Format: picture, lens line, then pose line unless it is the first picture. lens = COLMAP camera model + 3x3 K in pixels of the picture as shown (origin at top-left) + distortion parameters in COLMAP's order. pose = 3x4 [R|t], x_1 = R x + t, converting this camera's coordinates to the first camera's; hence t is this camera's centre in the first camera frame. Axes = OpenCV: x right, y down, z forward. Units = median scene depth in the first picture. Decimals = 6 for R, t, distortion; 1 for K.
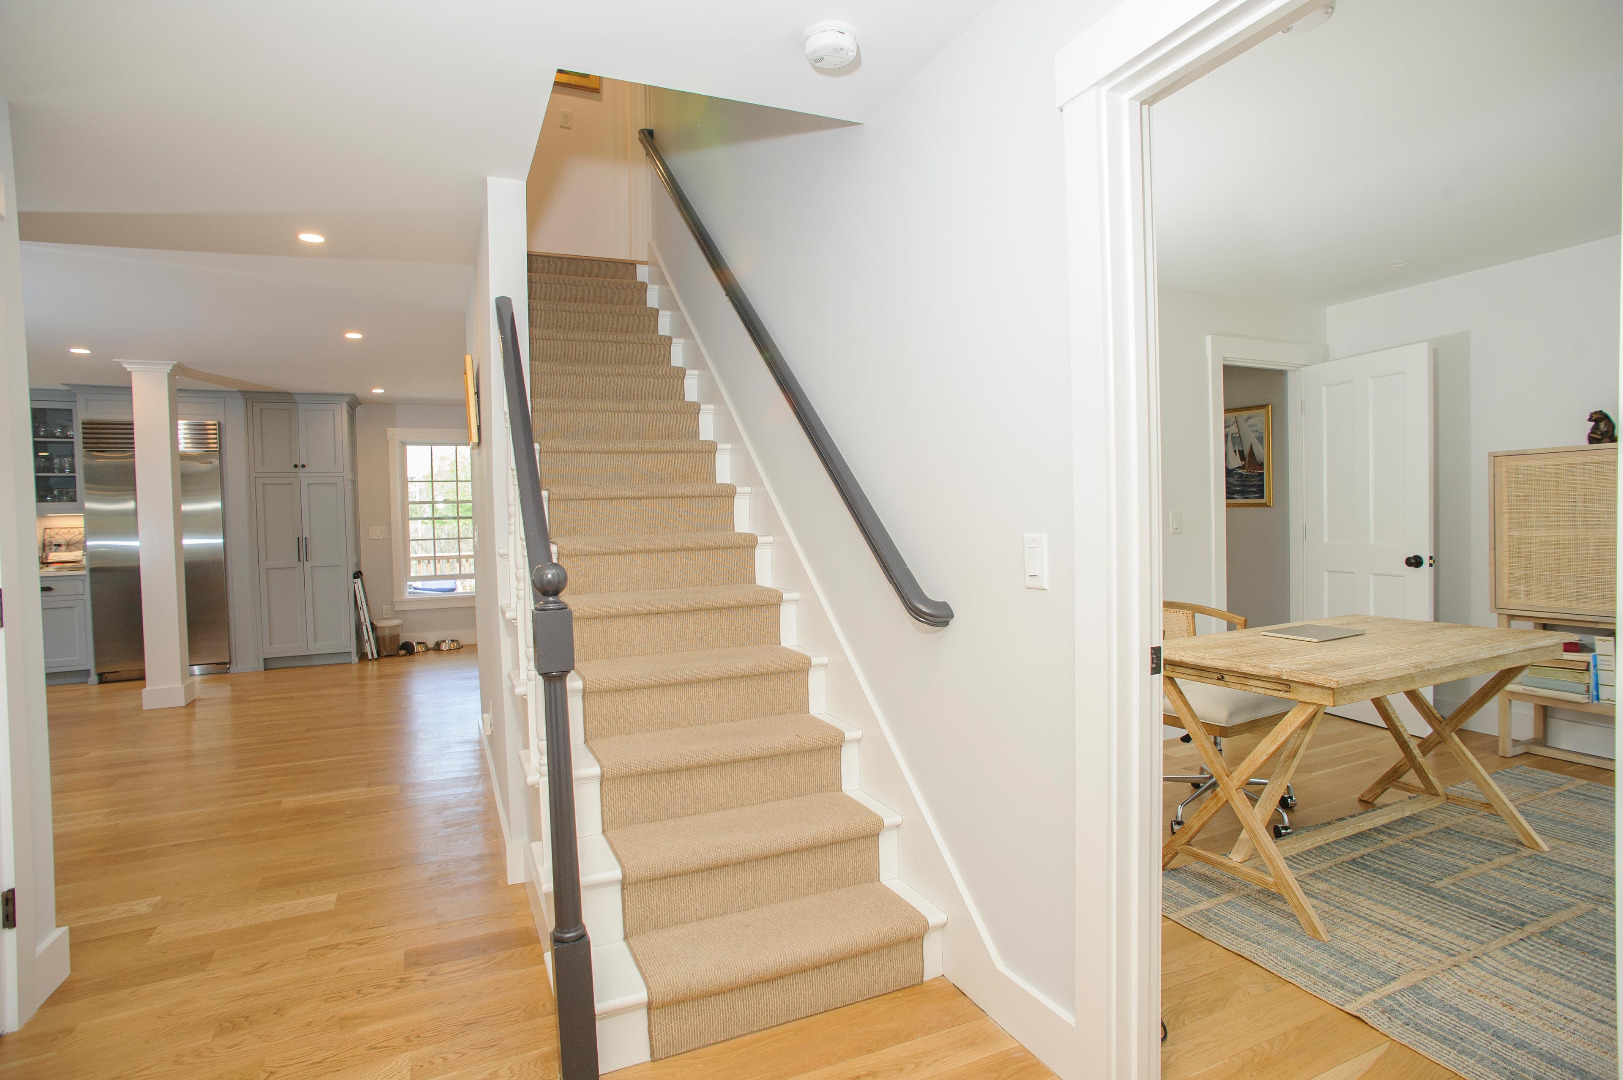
lens RADIAL K [[829.4, 0, 813.1], [0, 829.4, 541.5], [0, 0, 1]] dist [-0.059837, 0.024167]
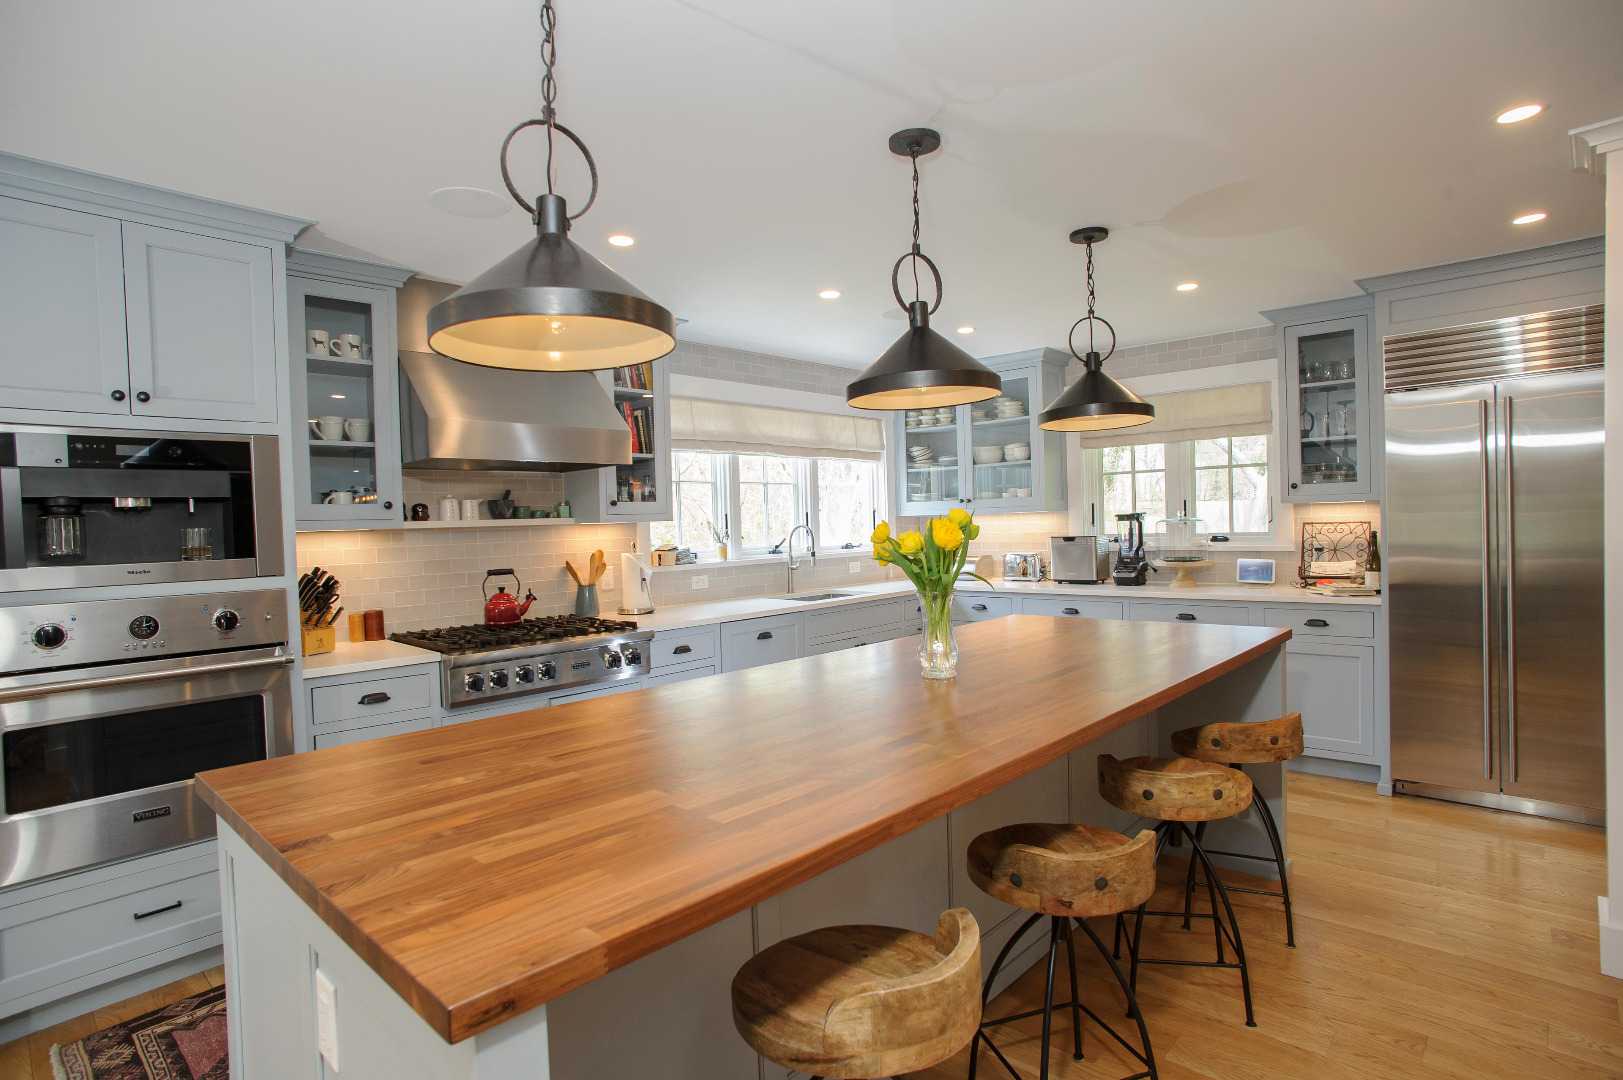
lens RADIAL K [[829.4, 0, 807.7], [0, 829.4, 540.6], [0, 0, 1]] dist [-0.059837, 0.024167]
pose [[0.378481, 0.032172, -0.925050, -0.509118], [-0.019809, 0.999448, 0.026655, -0.012319], [0.925397, 0.008236, 0.378909, 0.383195]]
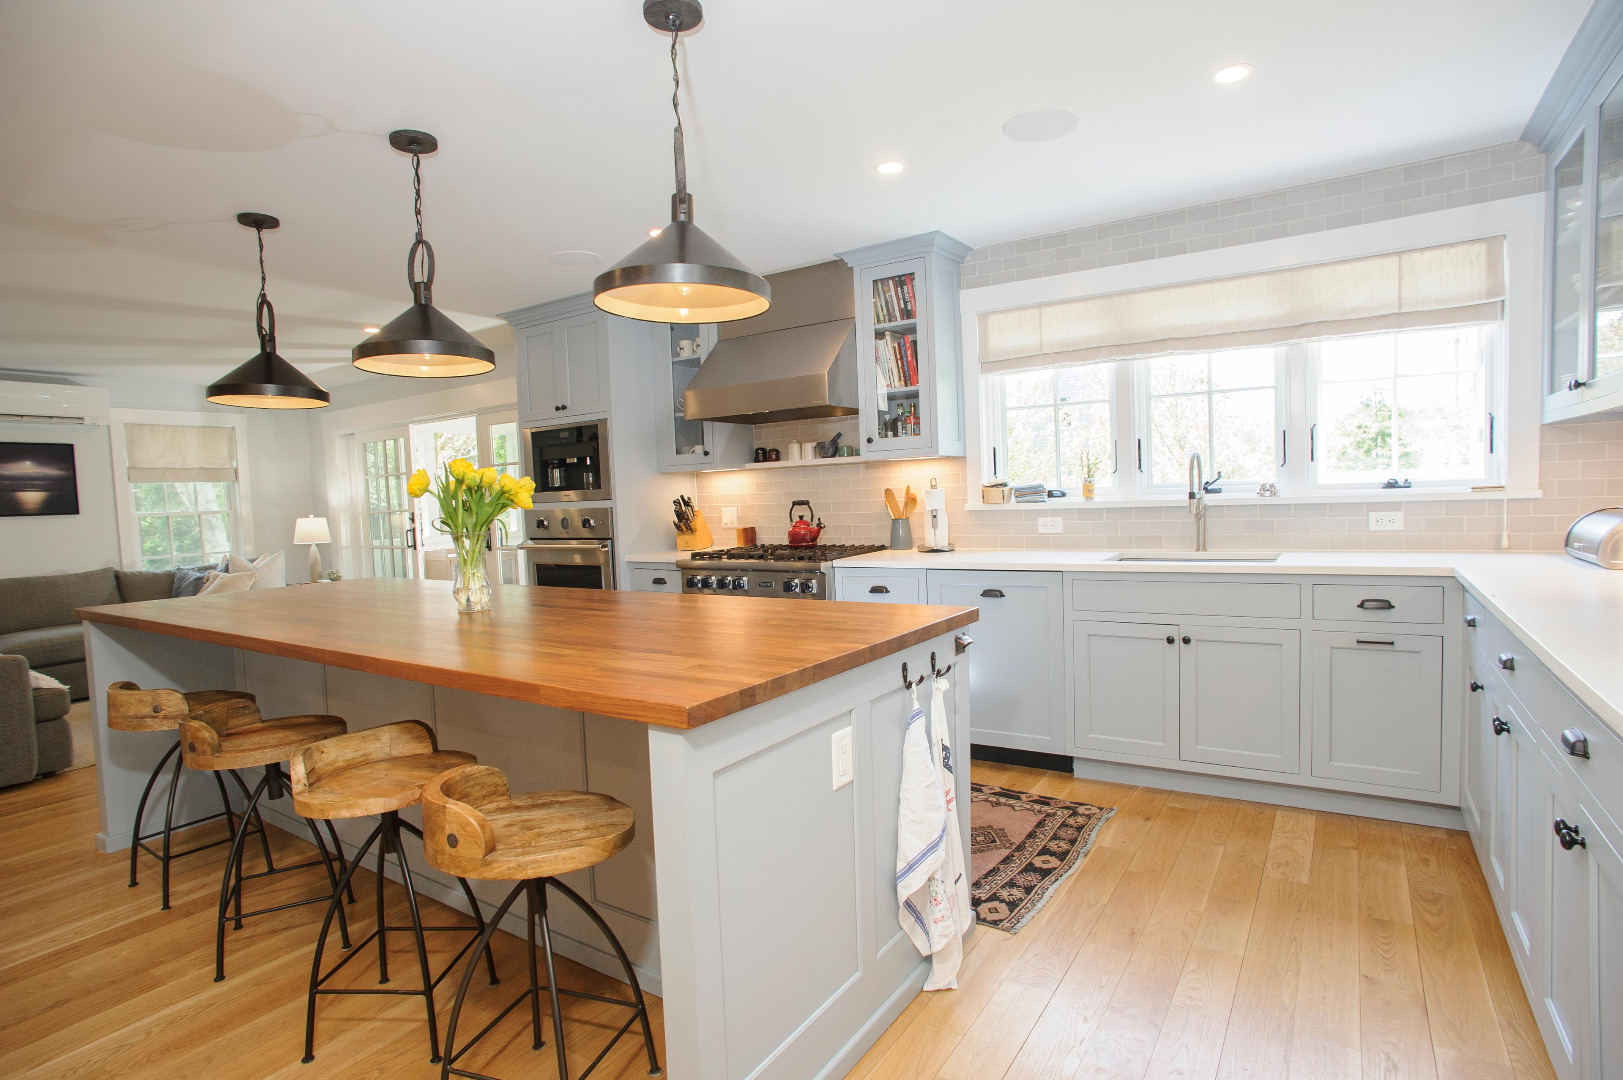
lens RADIAL K [[829.4, 0, 818.1], [0, 829.4, 540.1], [0, 0, 1]] dist [-0.059837, 0.024167]
pose [[-0.838433, 0.091974, -0.537188, -0.951141], [0.036223, 0.992882, 0.113460, -0.024501], [0.543800, 0.075670, -0.835797, 1.518016]]
